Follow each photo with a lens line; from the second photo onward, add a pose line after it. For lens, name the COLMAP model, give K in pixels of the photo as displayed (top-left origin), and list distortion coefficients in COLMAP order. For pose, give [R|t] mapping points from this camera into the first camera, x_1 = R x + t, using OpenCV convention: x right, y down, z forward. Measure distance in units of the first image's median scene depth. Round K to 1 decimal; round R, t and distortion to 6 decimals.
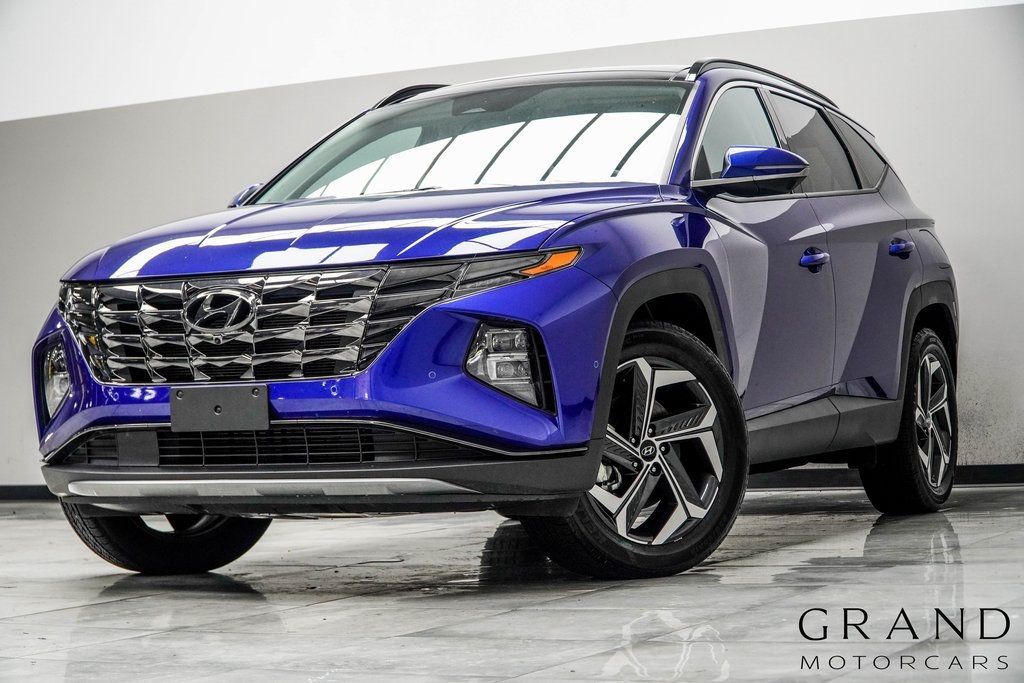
lens RADIAL K [[1993.2, 0, 514.3], [0, 1993.2, 340.5], [0, 0, 1]] dist [0.084752, 0.000000]
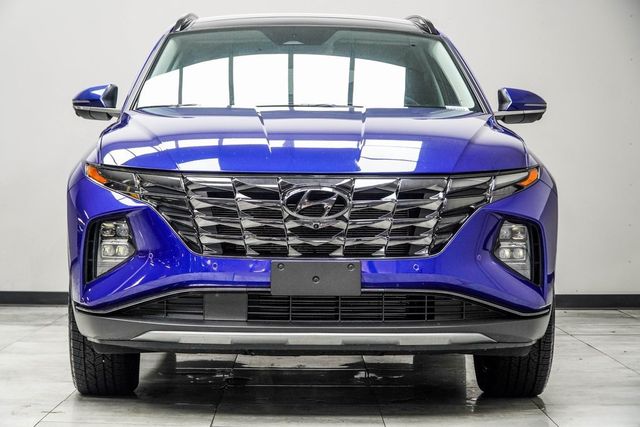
lens RADIAL K [[1555.4, 0, 319.3], [0, 1555.4, 212.8], [0, 0, 1]] dist [-0.557686, 0.000000]
pose [[0.884457, 0.042478, 0.464685, -0.585220], [-0.043621, 0.999014, -0.008297, -0.000253], [-0.464579, -0.012931, 0.885437, 0.095687]]
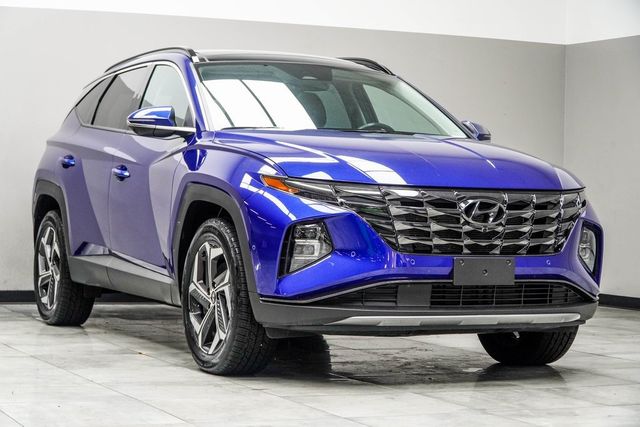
lens RADIAL K [[1303.7, 0, 320.3], [0, 1303.7, 214.7], [0, 0, 1]] dist [0.013650, 0.000000]
pose [[0.607074, 0.054234, 0.792792, -1.025913], [-0.047192, 0.998368, -0.032160, 0.026900], [-0.793242, -0.017890, 0.608643, 0.428961]]
